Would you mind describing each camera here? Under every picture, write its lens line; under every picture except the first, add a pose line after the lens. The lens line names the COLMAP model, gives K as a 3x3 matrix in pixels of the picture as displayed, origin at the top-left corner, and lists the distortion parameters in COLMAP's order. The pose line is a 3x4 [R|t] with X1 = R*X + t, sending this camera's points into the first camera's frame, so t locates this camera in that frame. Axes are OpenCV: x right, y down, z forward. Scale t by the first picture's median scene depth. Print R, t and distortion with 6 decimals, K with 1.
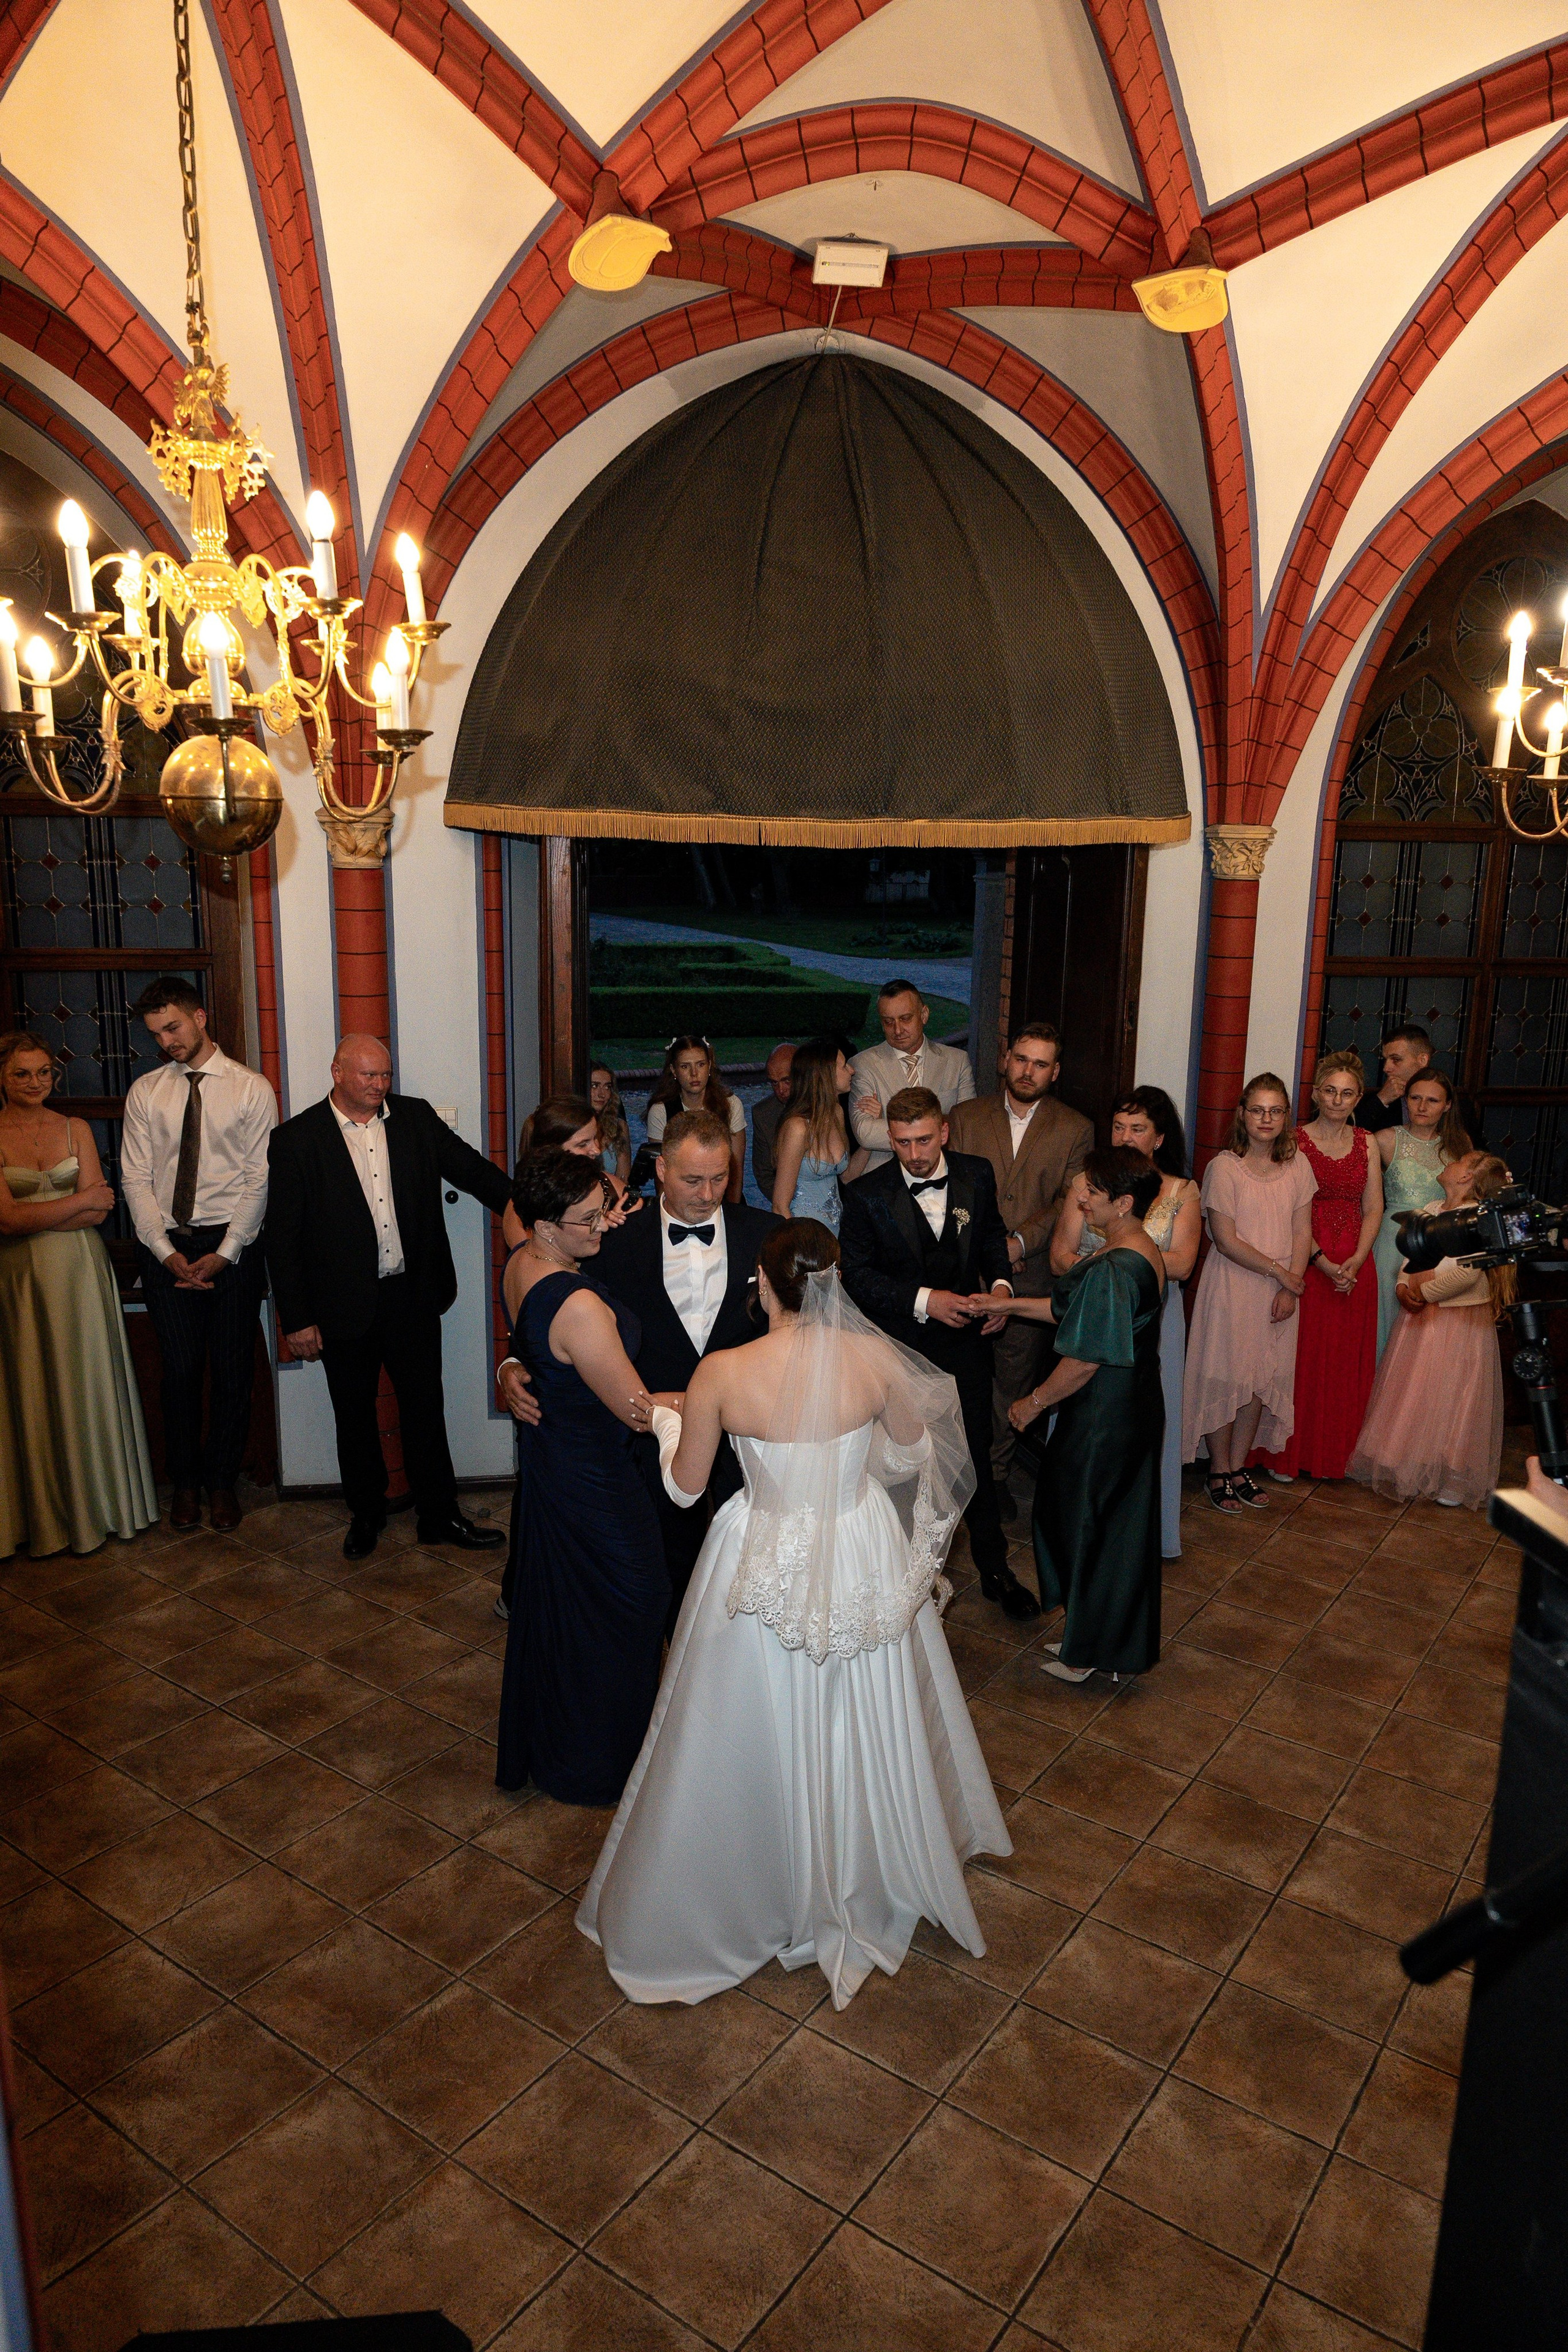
lens RADIAL K [[1557.8, 0, 786.8], [0, 1557.8, 1172.3], [0, 0, 1]] dist [-0.001156, -0.014737]
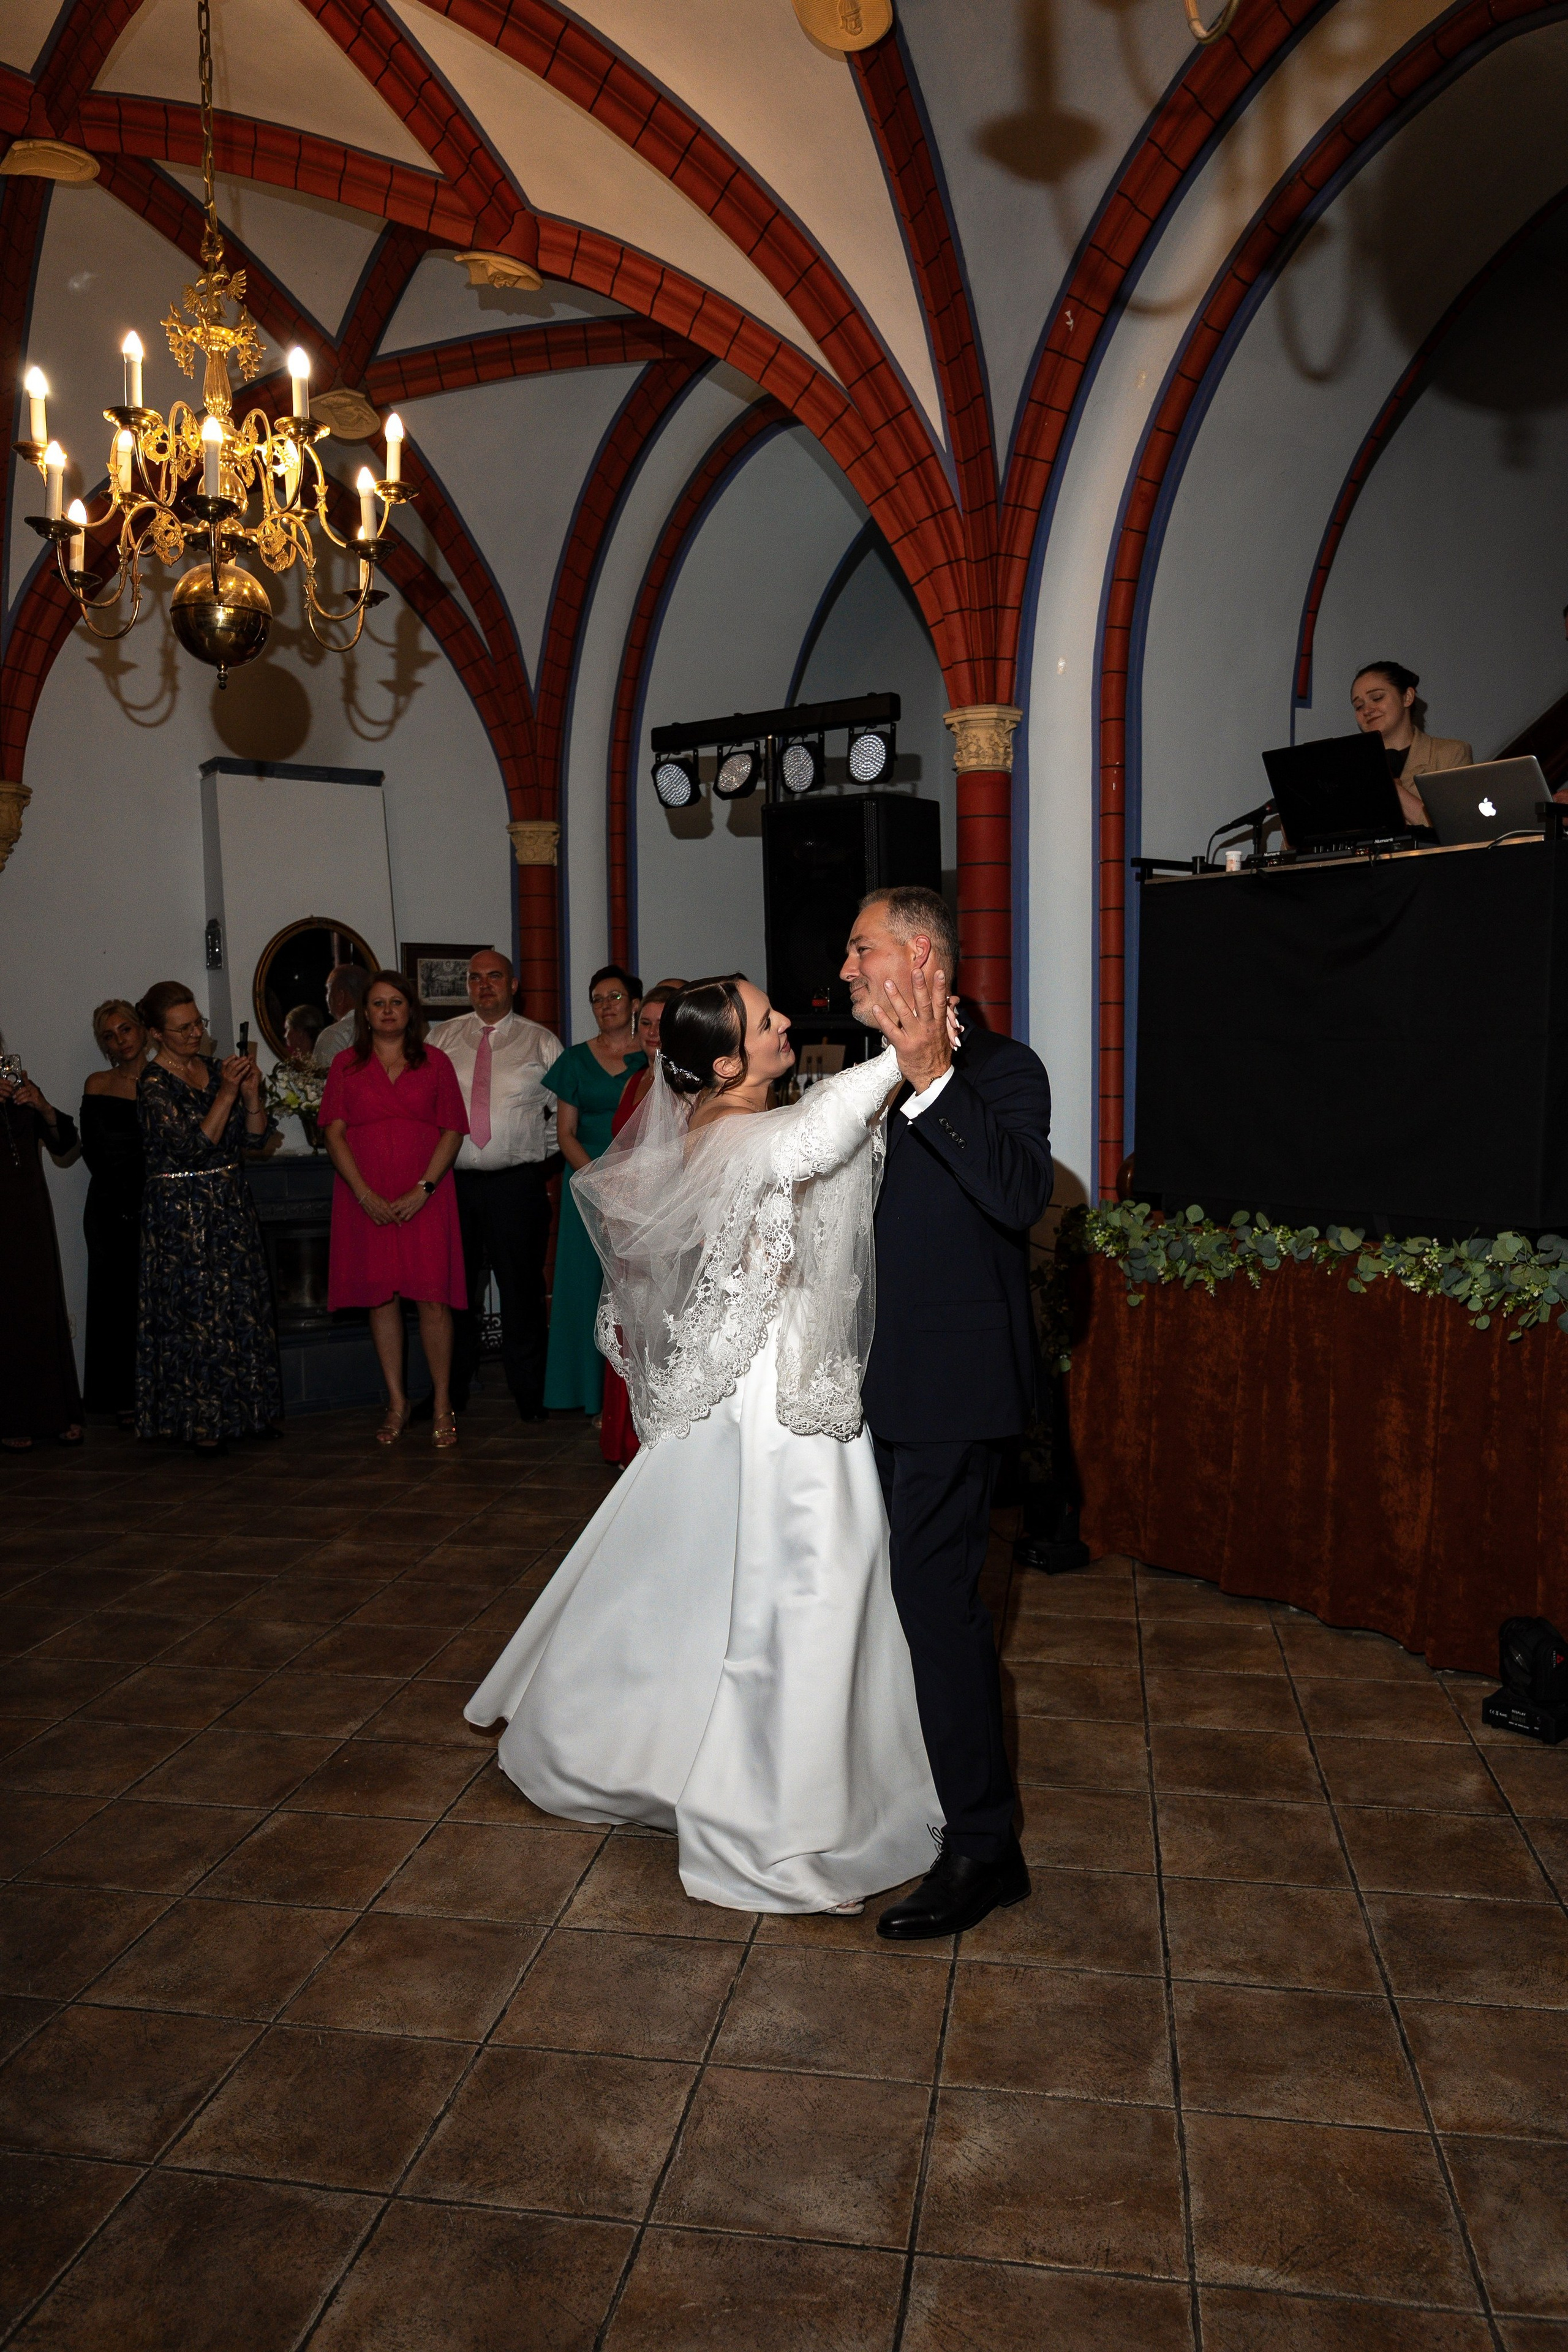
lens RADIAL K [[1699.7, 0, 788.7], [0, 1699.7, 1177.9], [0, 0, 1]] dist [0.000364, -0.020537]
pose [[-0.430274, -0.087660, 0.898432, -0.480114], [0.202663, 0.960486, 0.190774, 0.000226], [-0.879654, 0.264164, -0.395507, 0.926961]]
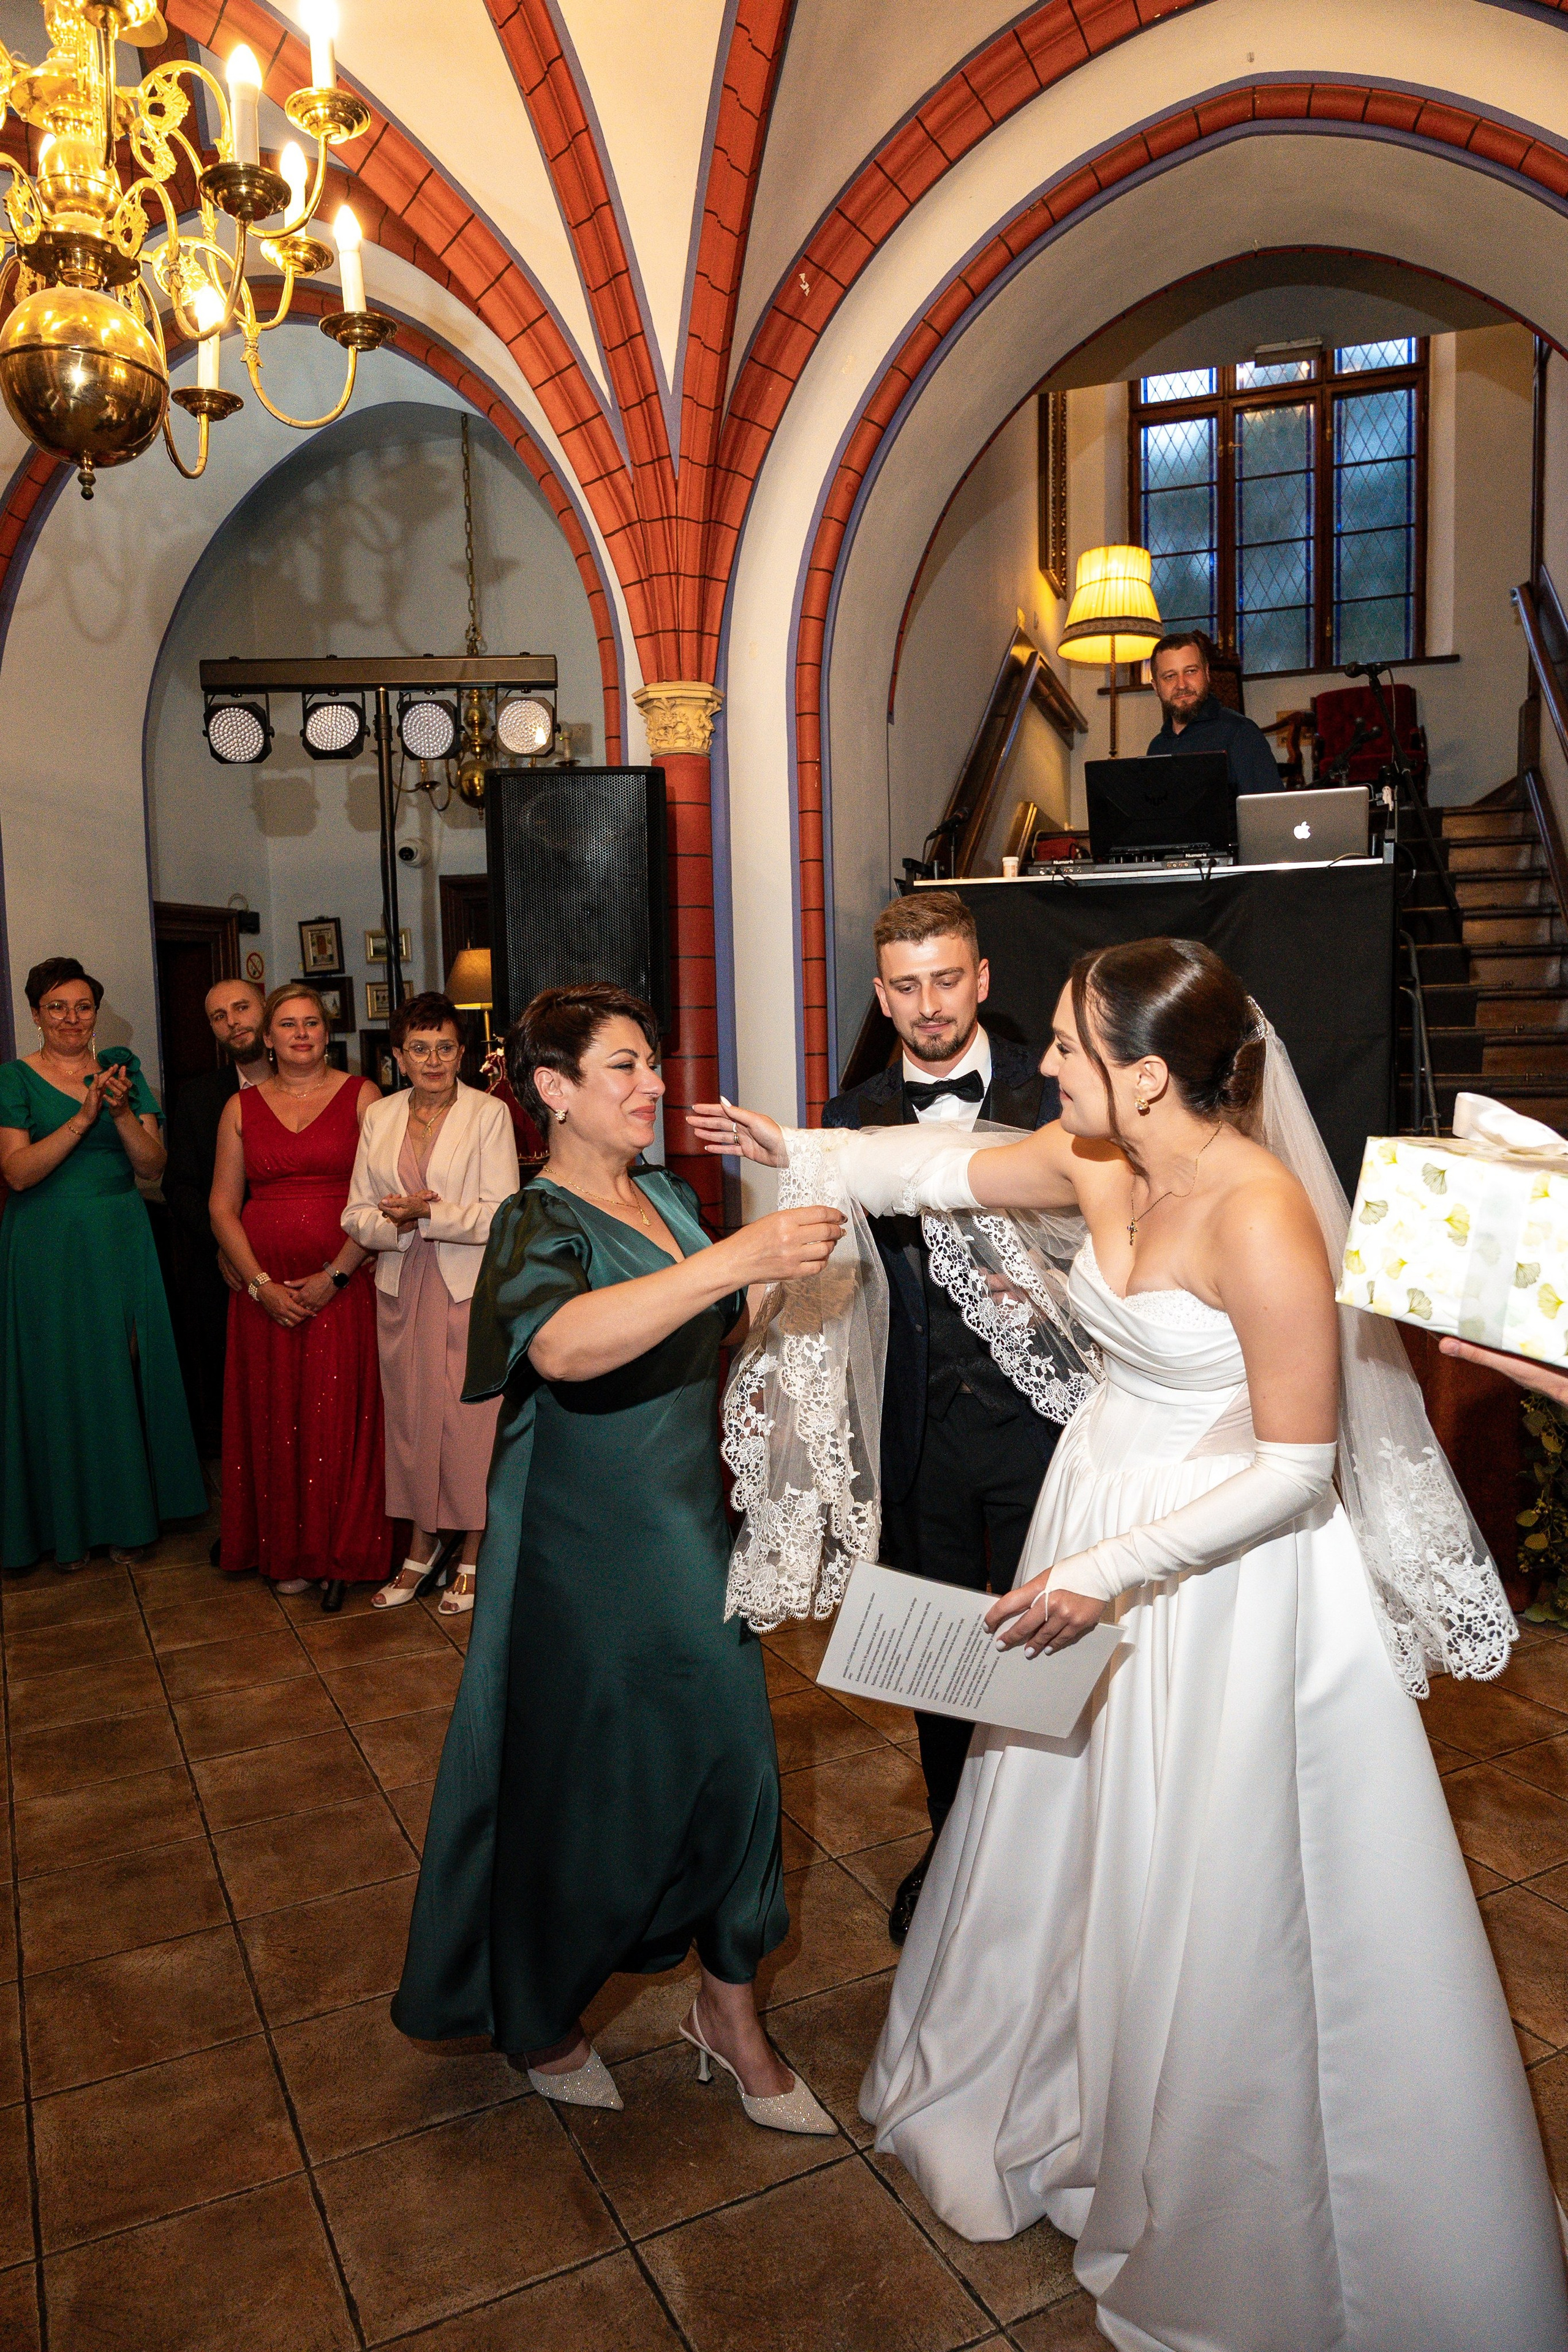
lens RADIAL K [[1557.8, 0, 778.8], [0, 1557.8, 1173.1], [0, 0, 1]] dist [-0.001156, -0.014737]
pose [[-0.890355, -0.041946, 0.453330, 0.018174], [0.107081, 0.948517, 0.298076, -0.054073], [-0.442495, 0.313937, -0.840025, 1.154232]]
